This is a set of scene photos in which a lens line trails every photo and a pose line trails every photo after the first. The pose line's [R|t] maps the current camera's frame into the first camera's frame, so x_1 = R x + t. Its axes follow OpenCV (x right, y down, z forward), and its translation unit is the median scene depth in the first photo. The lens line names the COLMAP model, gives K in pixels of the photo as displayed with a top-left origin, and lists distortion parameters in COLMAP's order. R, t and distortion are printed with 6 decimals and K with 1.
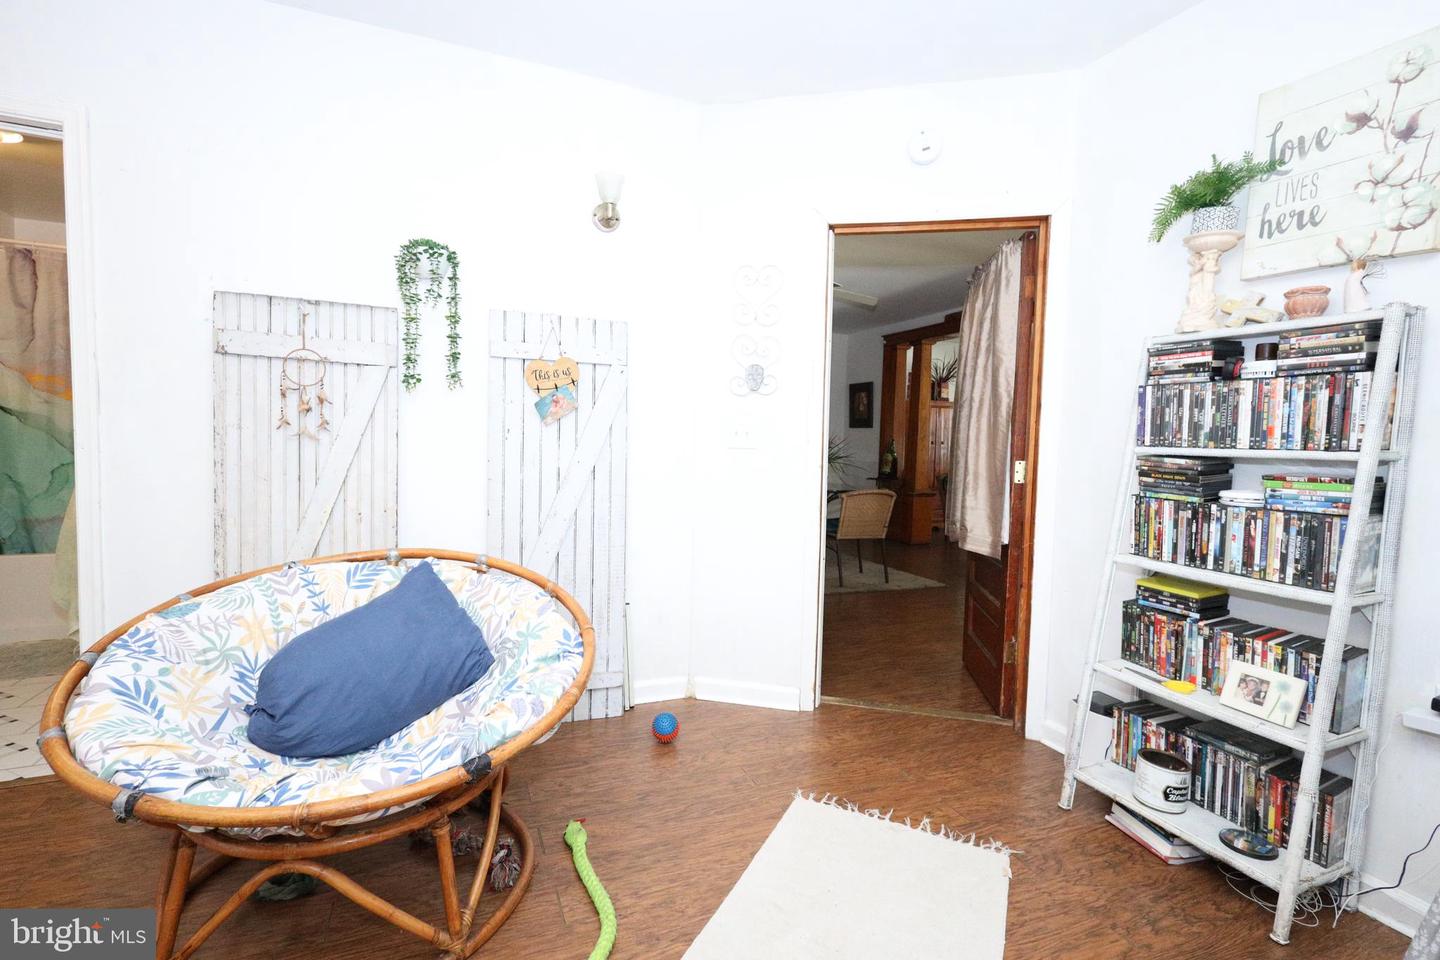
lens RADIAL K [[663.3, 0, 721.9], [0, 663.3, 480.5], [0, 0, 1]] dist [-0.001350, 0.002082]
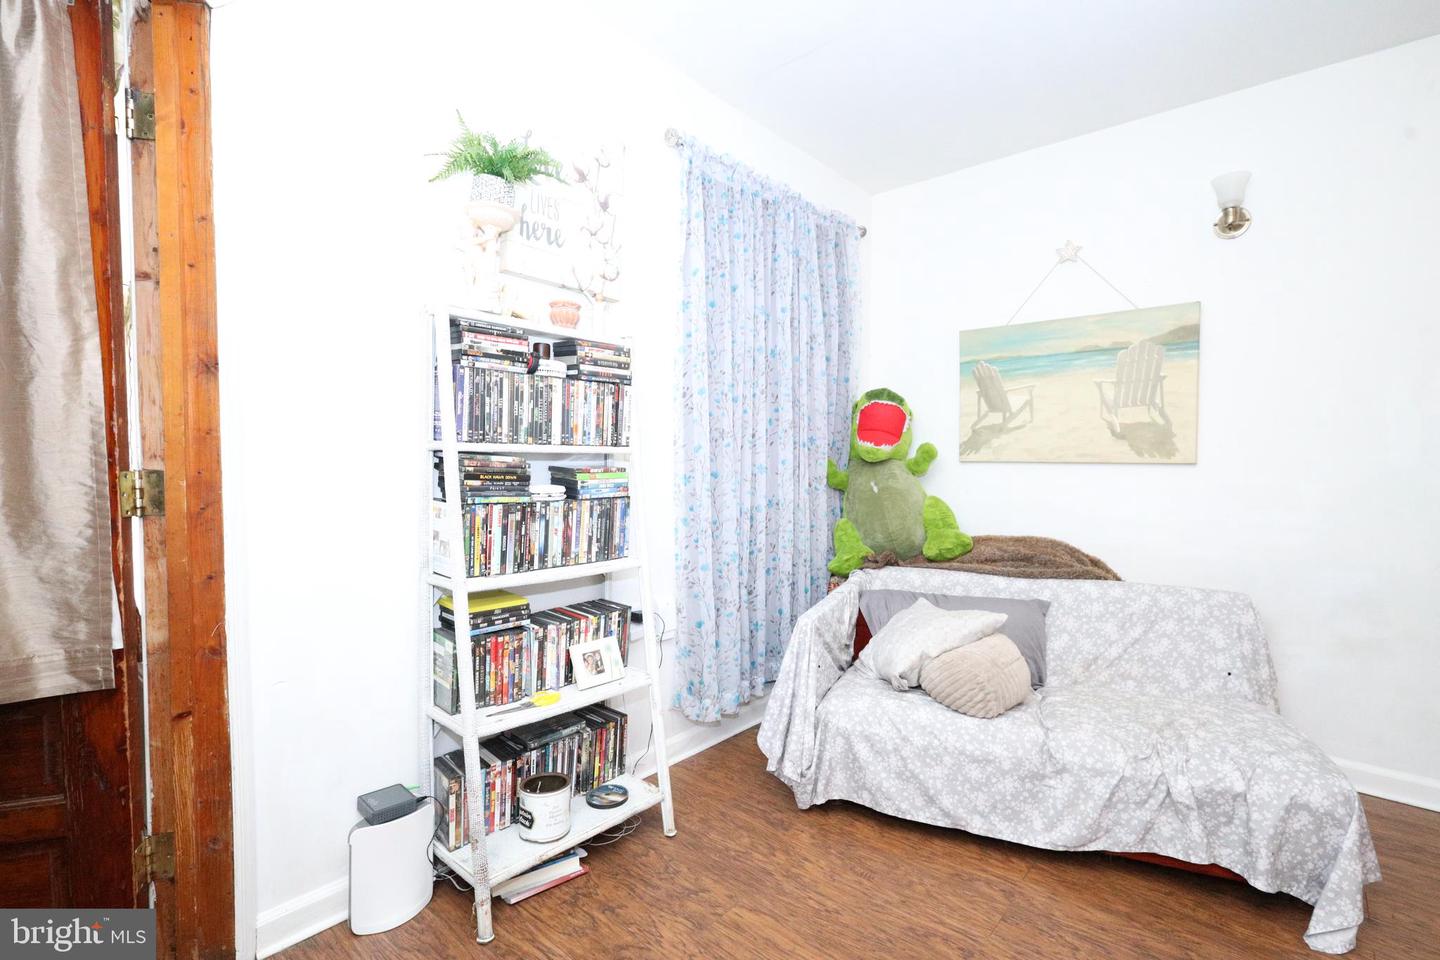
lens RADIAL K [[663.3, 0, 719.3], [0, 663.3, 473.2], [0, 0, 1]] dist [-0.001350, 0.002082]
pose [[-0.439952, -0.055837, 0.896284, -0.241618], [0.032914, 0.996392, 0.078230, -0.072628], [-0.897418, 0.063918, -0.436527, 1.171346]]
